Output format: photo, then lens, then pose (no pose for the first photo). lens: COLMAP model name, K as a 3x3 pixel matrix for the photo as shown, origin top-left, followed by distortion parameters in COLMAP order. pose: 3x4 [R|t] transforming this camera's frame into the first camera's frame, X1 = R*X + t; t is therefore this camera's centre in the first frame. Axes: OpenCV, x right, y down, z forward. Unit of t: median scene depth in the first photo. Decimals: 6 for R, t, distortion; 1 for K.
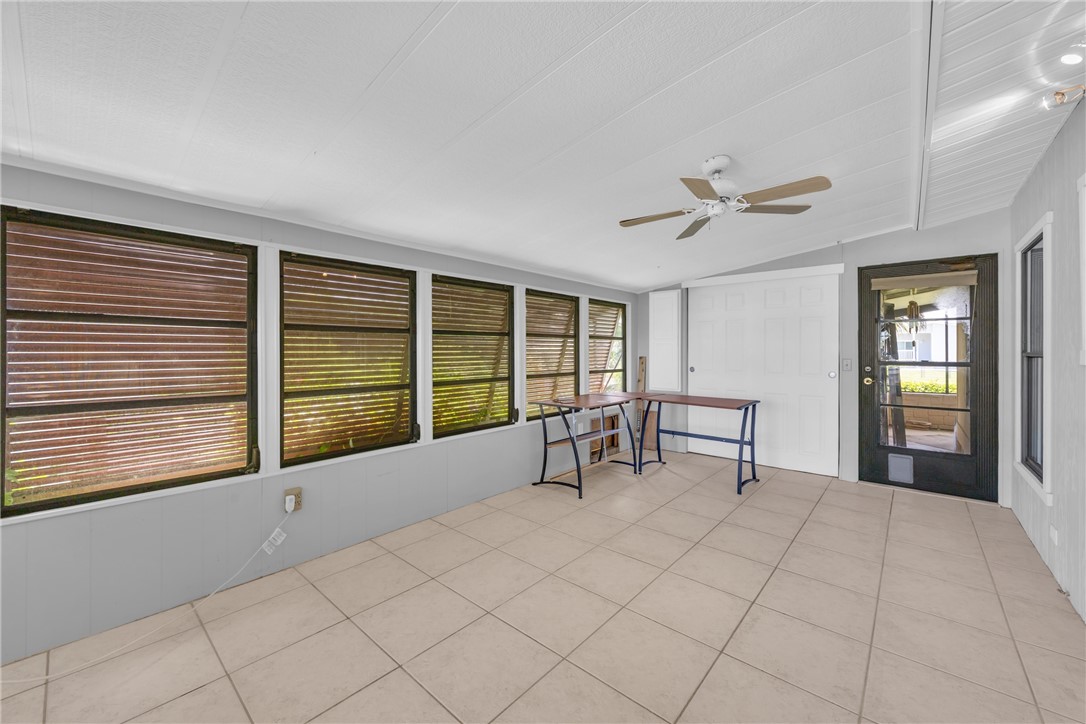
lens RADIAL K [[419.3, 0, 542.2], [0, 419.3, 347.1], [0, 0, 1]] dist [-0.000078, -0.000067]
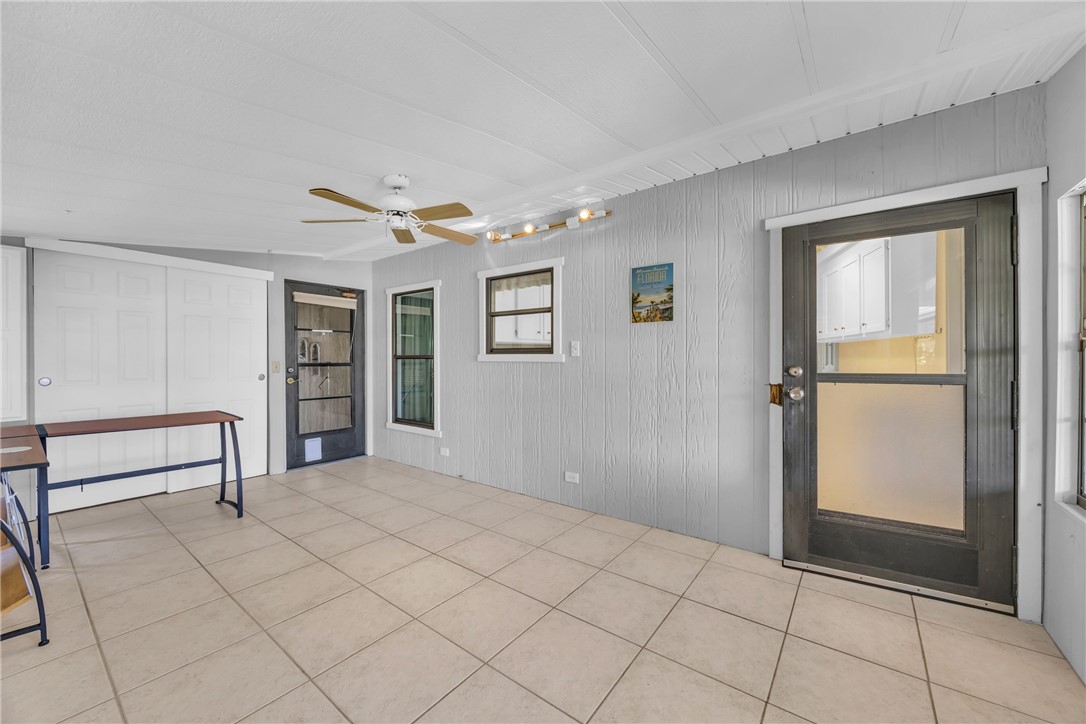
lens RADIAL K [[417.1, 0, 539.8], [0, 417.1, 358.3], [0, 0, 1]] dist [-0.000786, 0.000187]
pose [[-0.063814, -0.001110, 0.997961, -0.441164], [-0.012794, 0.999918, 0.000294, 0.012210], [-0.997880, -0.012750, -0.063823, 0.447377]]
